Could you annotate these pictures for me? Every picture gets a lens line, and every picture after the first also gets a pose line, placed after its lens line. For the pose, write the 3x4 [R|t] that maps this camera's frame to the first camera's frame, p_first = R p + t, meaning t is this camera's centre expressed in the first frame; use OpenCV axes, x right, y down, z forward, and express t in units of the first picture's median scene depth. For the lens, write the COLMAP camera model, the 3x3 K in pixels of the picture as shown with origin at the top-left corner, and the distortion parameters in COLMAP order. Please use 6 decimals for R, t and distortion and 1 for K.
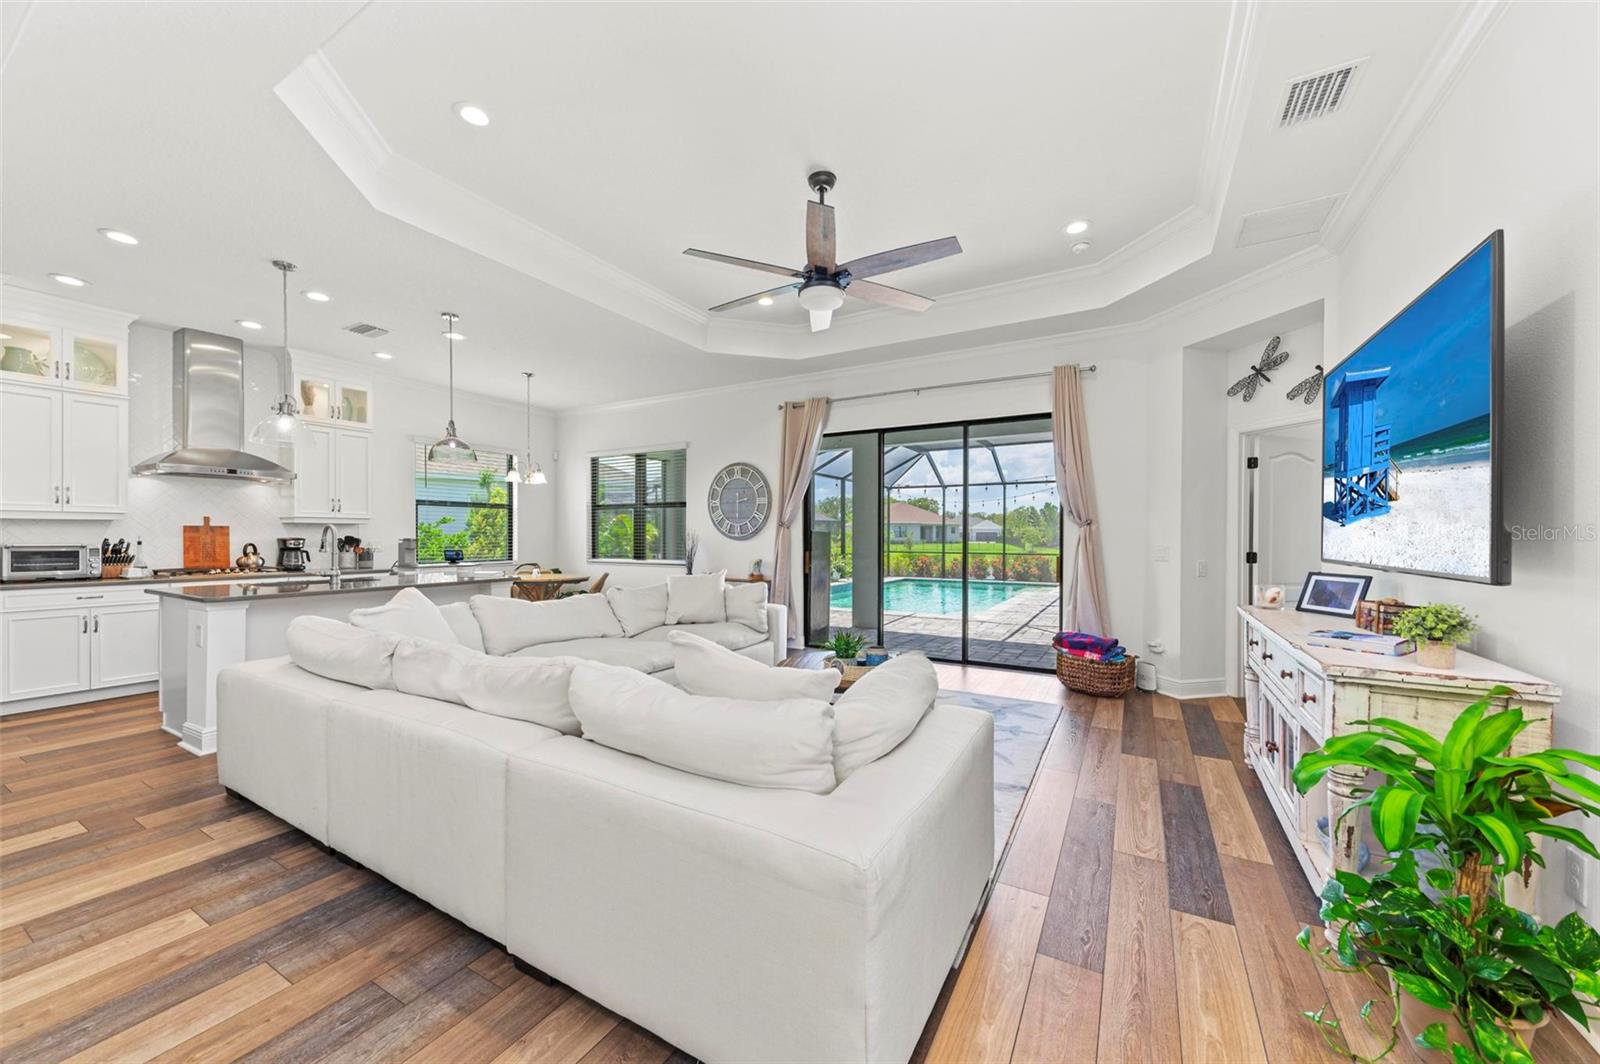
lens RADIAL K [[594.6, 0, 796.6], [0, 594.6, 535.9], [0, 0, 1]] dist [0.005291, -0.002902]
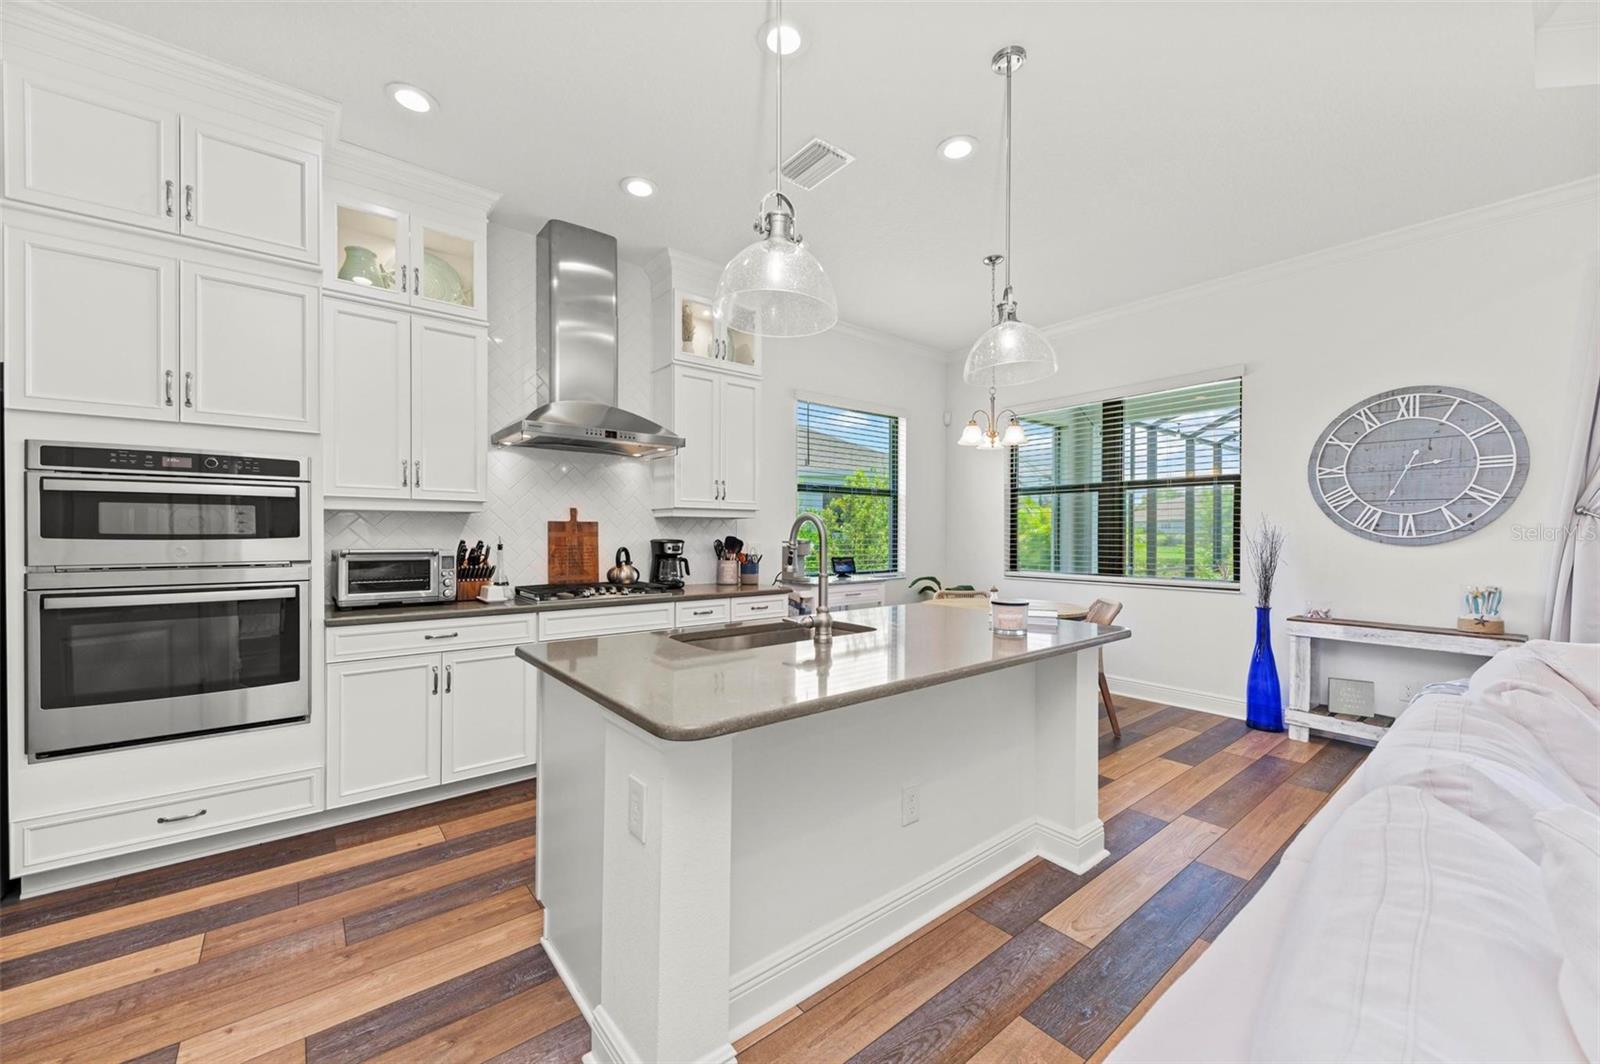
lens RADIAL K [[626.8, 0, 796.9], [0, 626.8, 534.6], [0, 0, 1]] dist [0.004778, -0.002671]
pose [[0.926544, 0.000655, -0.376187, -0.473873], [-0.000487, 1.000000, 0.000541, -0.002556], [0.376187, -0.000317, 0.926544, 0.423468]]
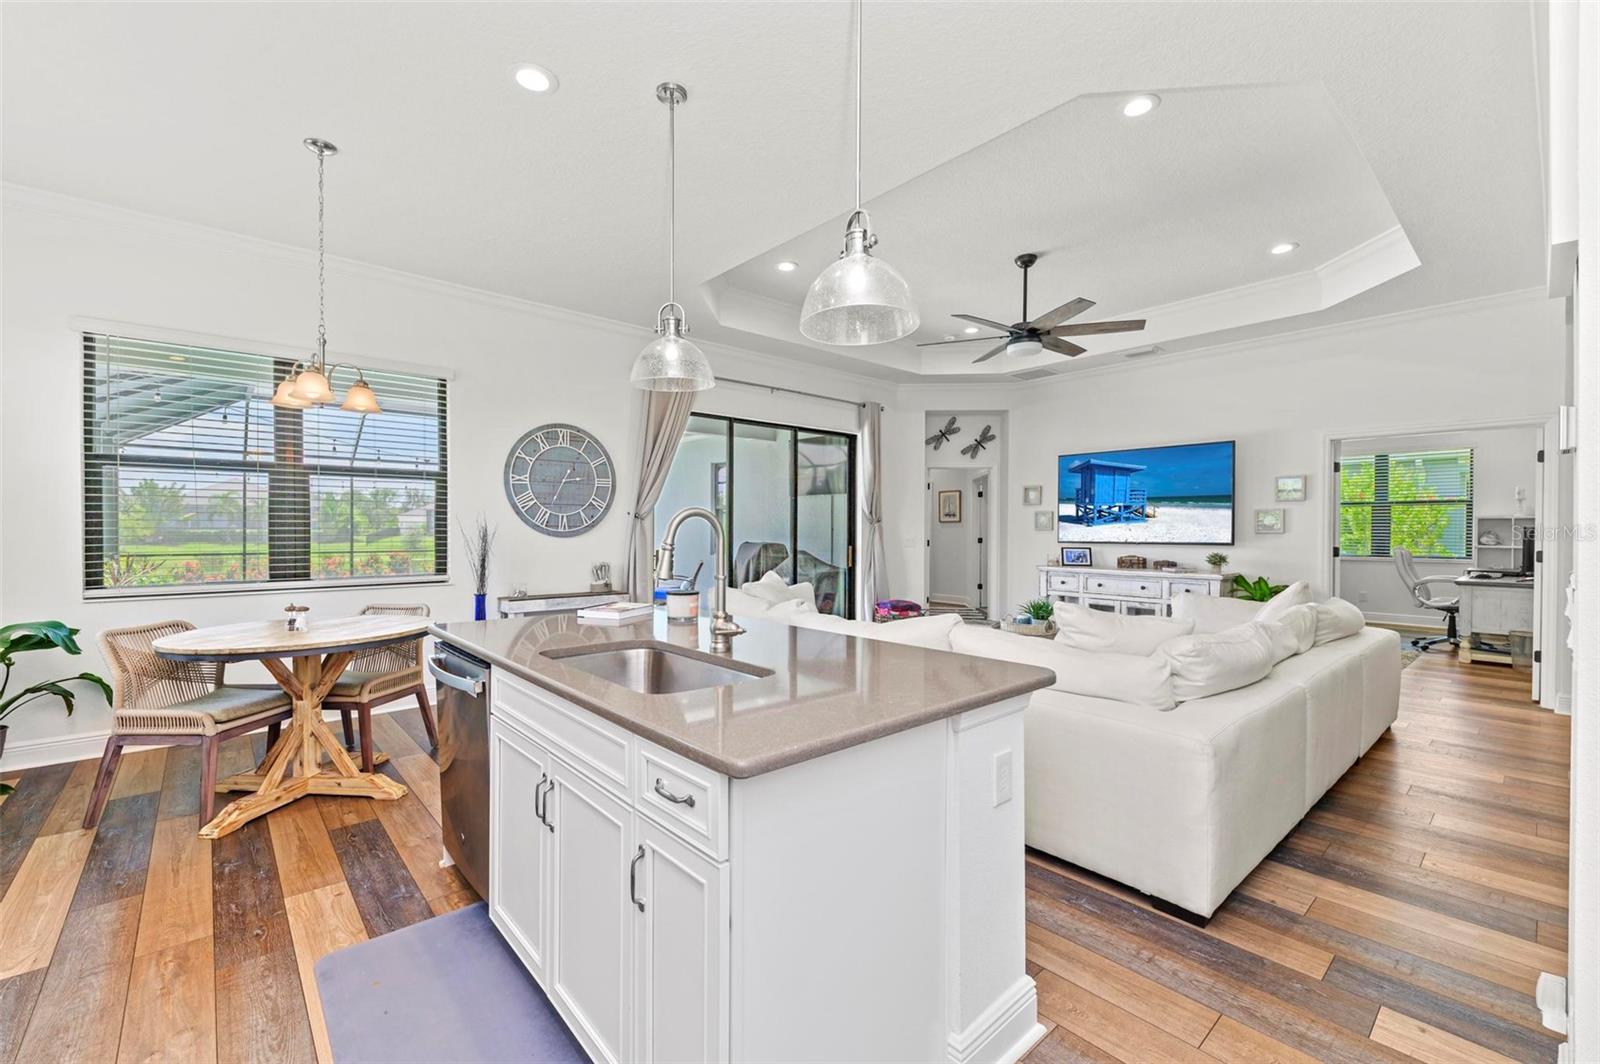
lens RADIAL K [[677.0, 0, 802.0], [0, 677.0, 531.6], [0, 0, 1]] dist [0.001685, -0.001233]
pose [[0.312854, -0.004057, 0.949793, -0.963567], [-0.002002, 0.999986, 0.004931, -0.004835], [-0.949799, -0.003444, 0.312841, 0.634574]]
